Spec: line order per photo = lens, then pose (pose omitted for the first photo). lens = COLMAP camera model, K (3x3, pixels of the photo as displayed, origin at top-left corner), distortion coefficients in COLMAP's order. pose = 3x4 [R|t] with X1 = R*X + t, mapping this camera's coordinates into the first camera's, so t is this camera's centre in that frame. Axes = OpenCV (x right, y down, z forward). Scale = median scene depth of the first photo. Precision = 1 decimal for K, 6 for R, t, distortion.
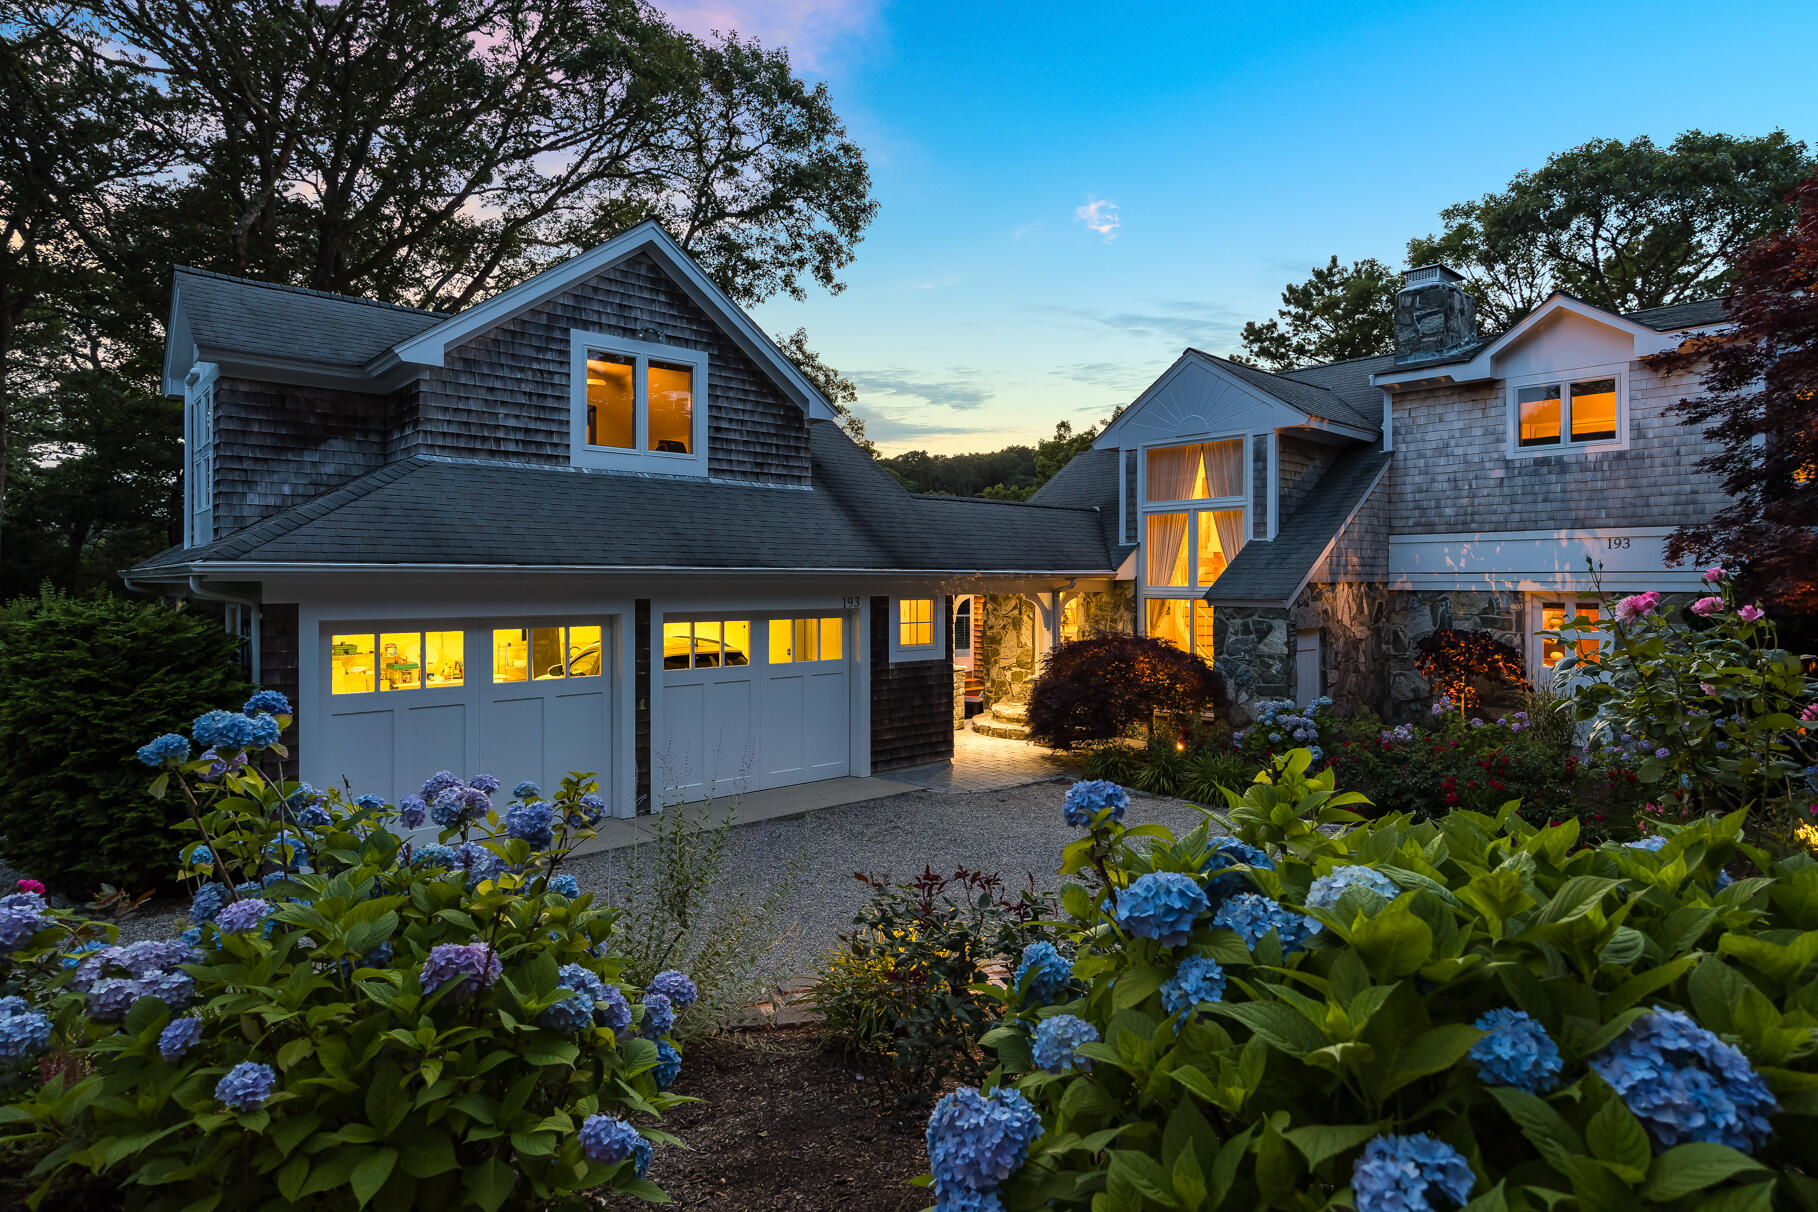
lens RADIAL K [[976.4, 0, 907.0], [0, 976.4, 577.7], [0, 0, 1]] dist [0.002454, 0.000359]
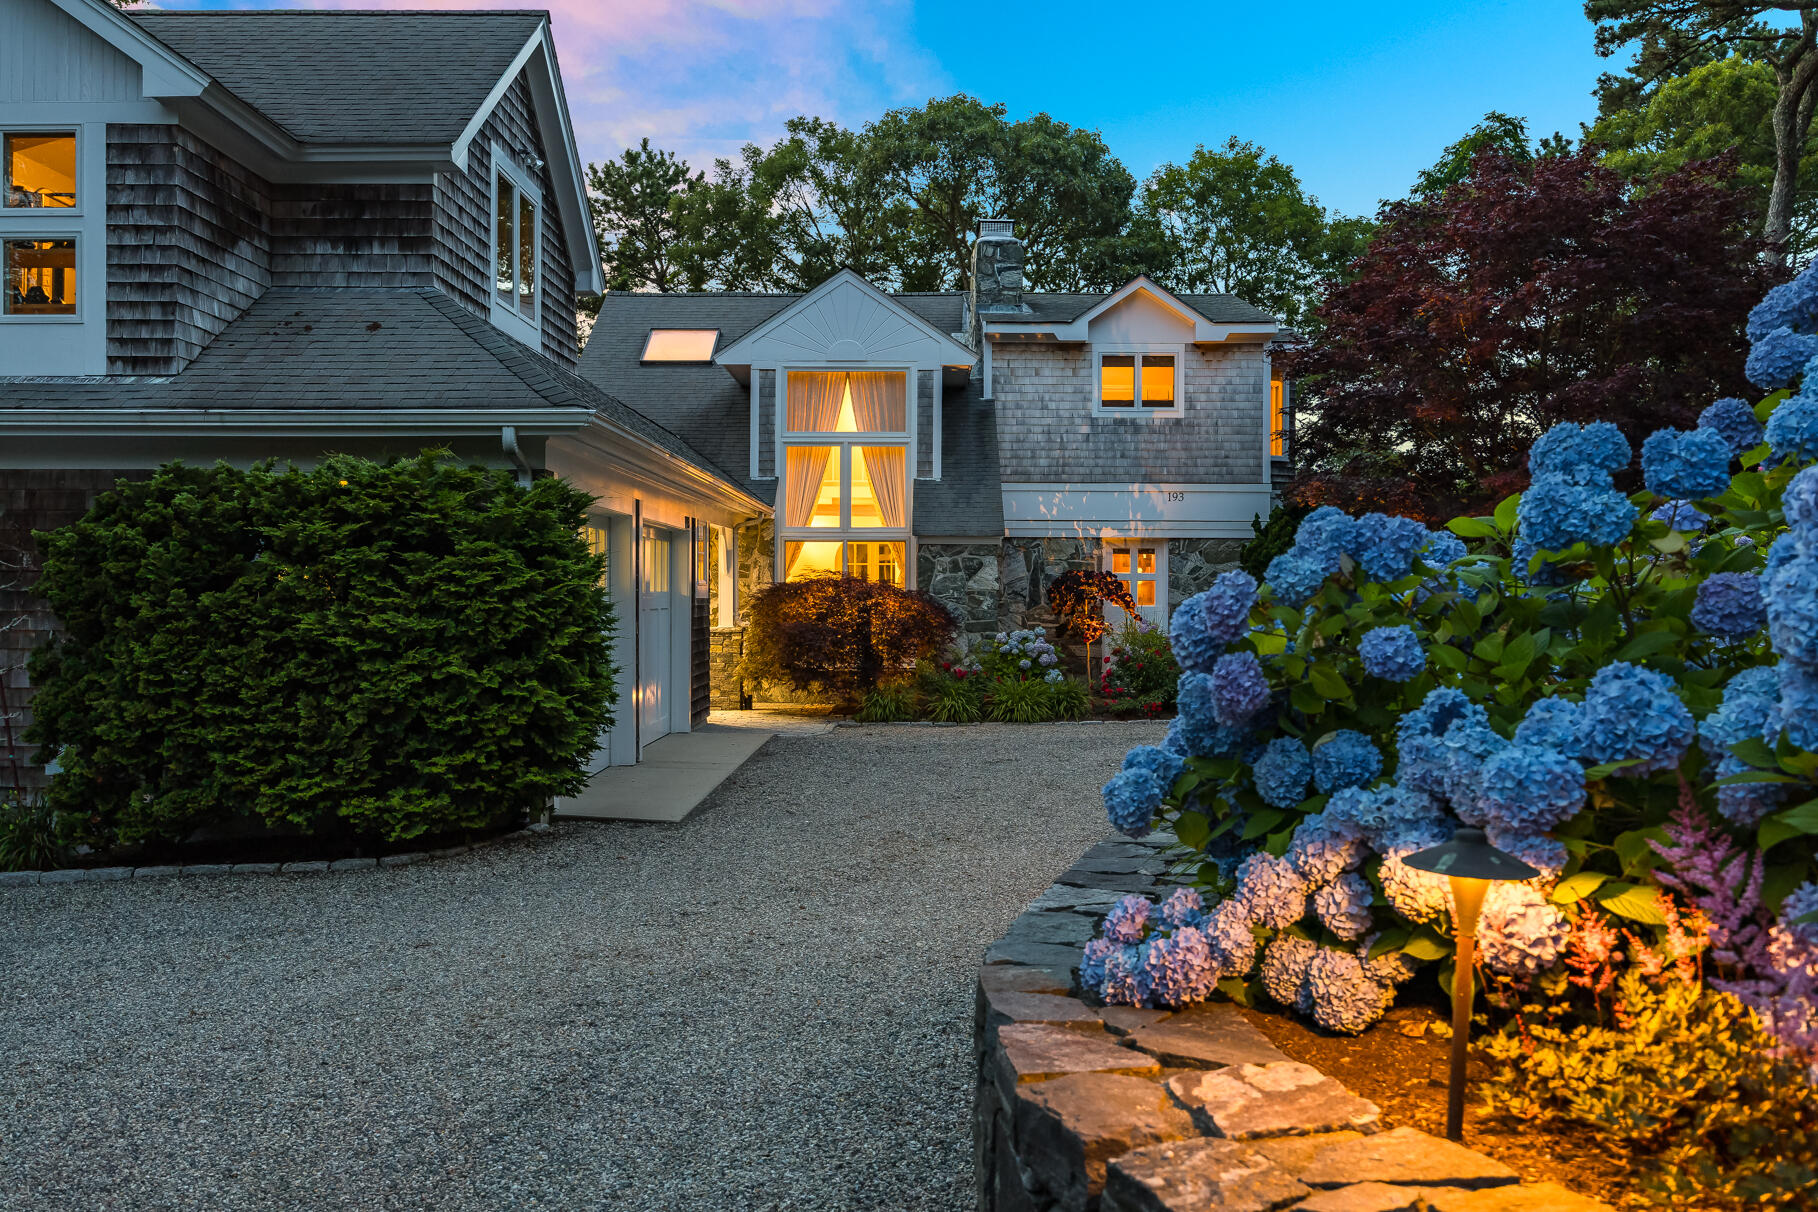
lens RADIAL K [[1581.2, 0, 909.0], [0, 1581.2, 606.0], [0, 0, 1]] dist [0.002014, -0.001036]
pose [[0.677600, -0.003620, 0.735422, -0.830329], [-0.006829, 0.999914, 0.011214, 0.072033], [-0.735399, -0.012621, 0.677517, -0.051493]]
